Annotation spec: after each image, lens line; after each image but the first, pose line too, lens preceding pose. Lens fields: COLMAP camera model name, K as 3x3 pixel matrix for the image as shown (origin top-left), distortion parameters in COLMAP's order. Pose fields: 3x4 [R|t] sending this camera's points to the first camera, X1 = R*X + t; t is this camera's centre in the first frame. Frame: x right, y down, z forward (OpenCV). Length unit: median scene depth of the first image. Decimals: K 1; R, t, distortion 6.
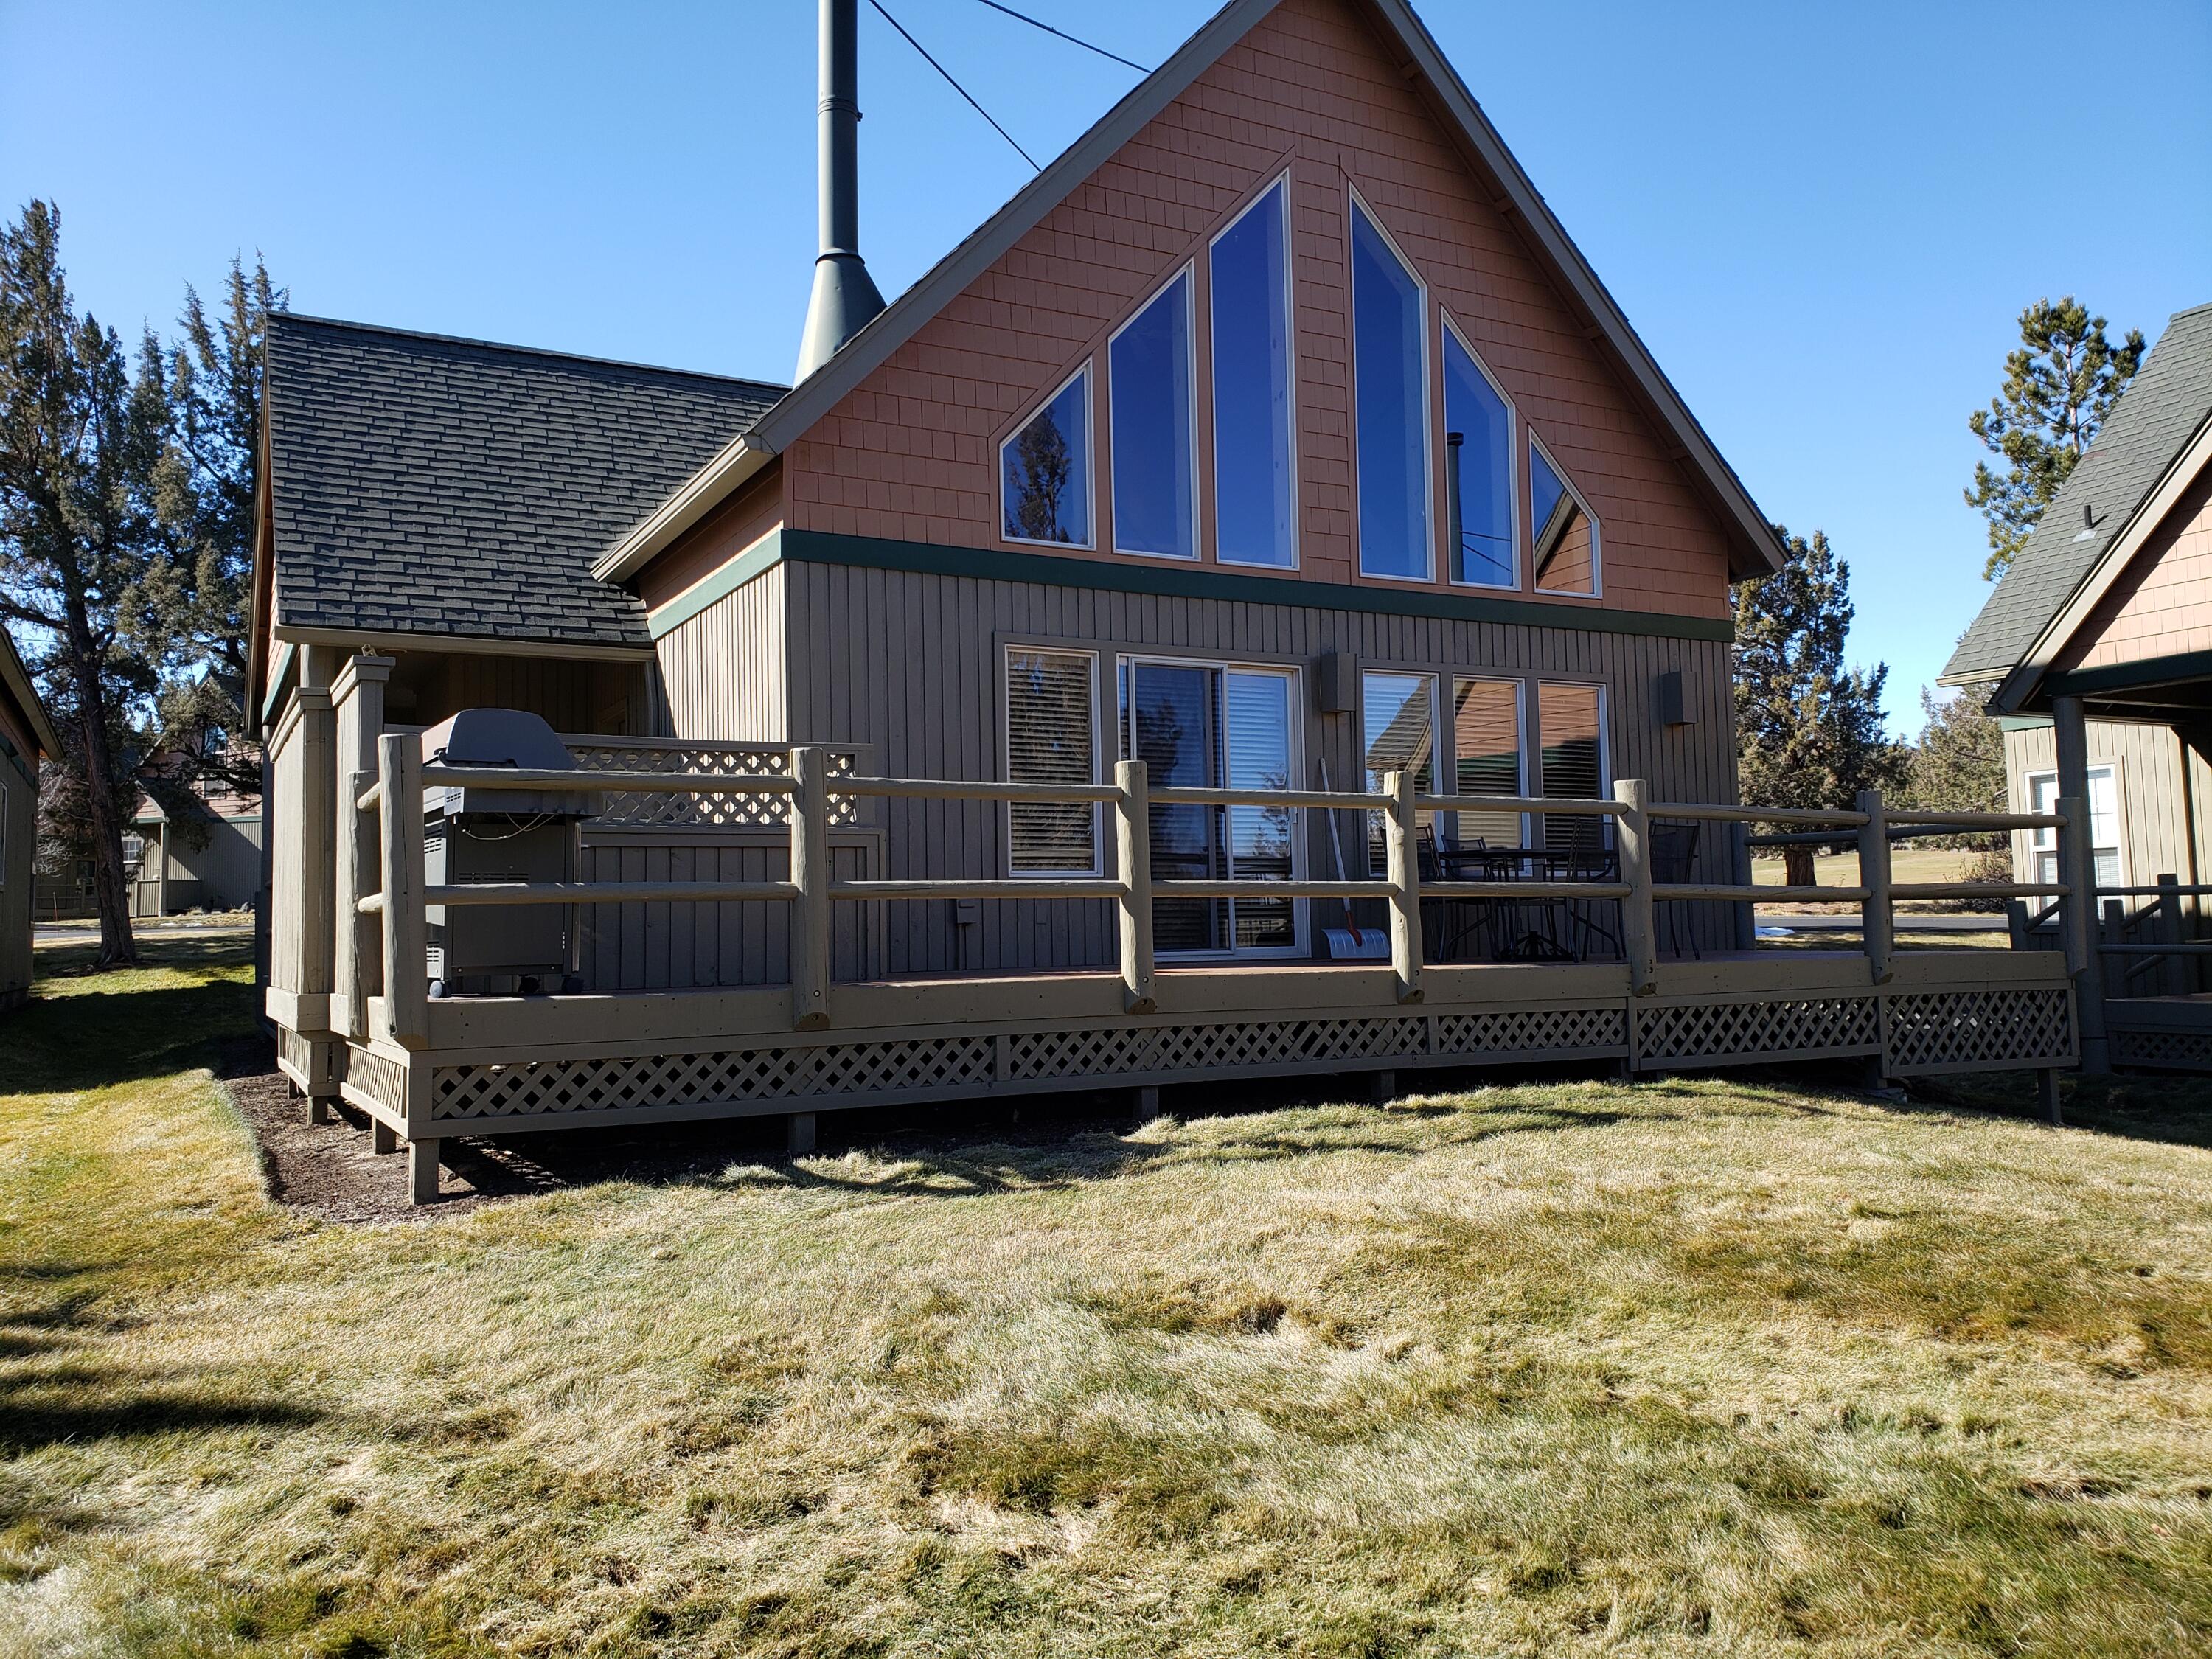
lens RADIAL K [[1722.9, 0, 1106.8], [0, 1722.9, 830.1], [0, 0, 1]] dist [0.005408, -0.001474]
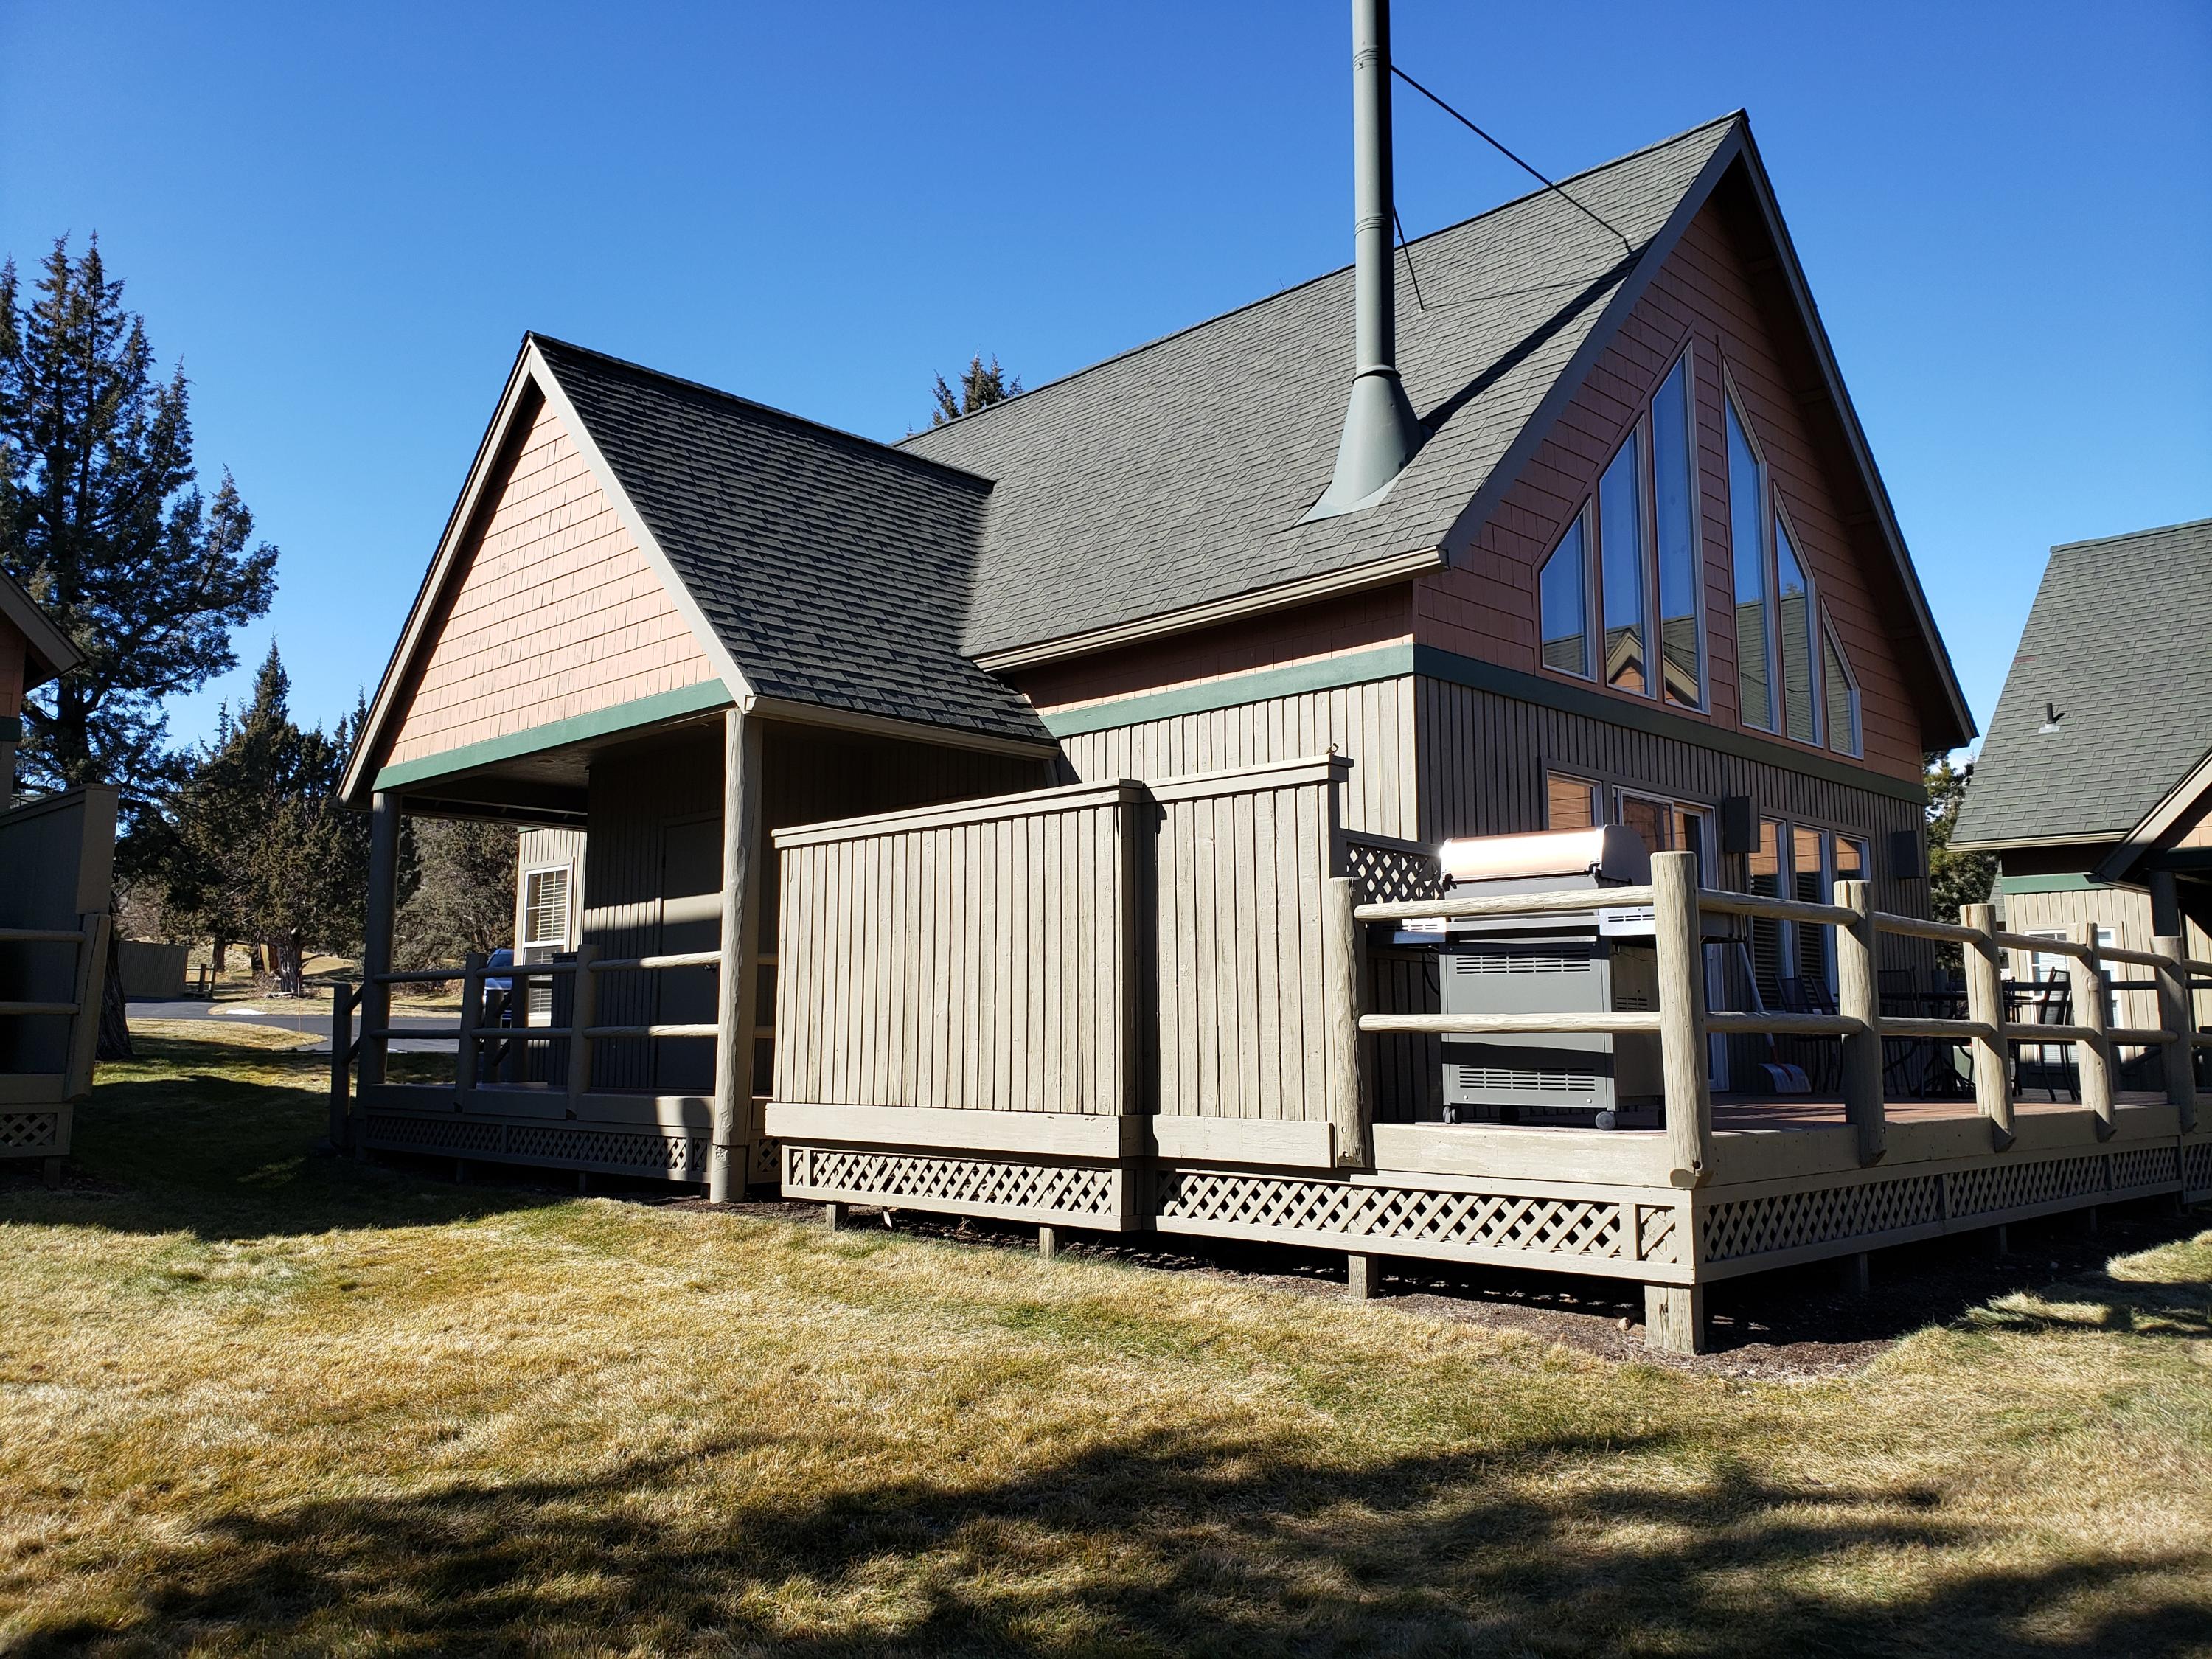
lens RADIAL K [[1722.9, 0, 1108.3], [0, 1722.9, 819.1], [0, 0, 1]] dist [0.005408, -0.001474]
pose [[0.955809, 0.057800, 0.288250, -0.495999], [-0.037324, 0.996406, -0.076037, 0.003450], [-0.291609, 0.061918, 0.954531, 0.101814]]
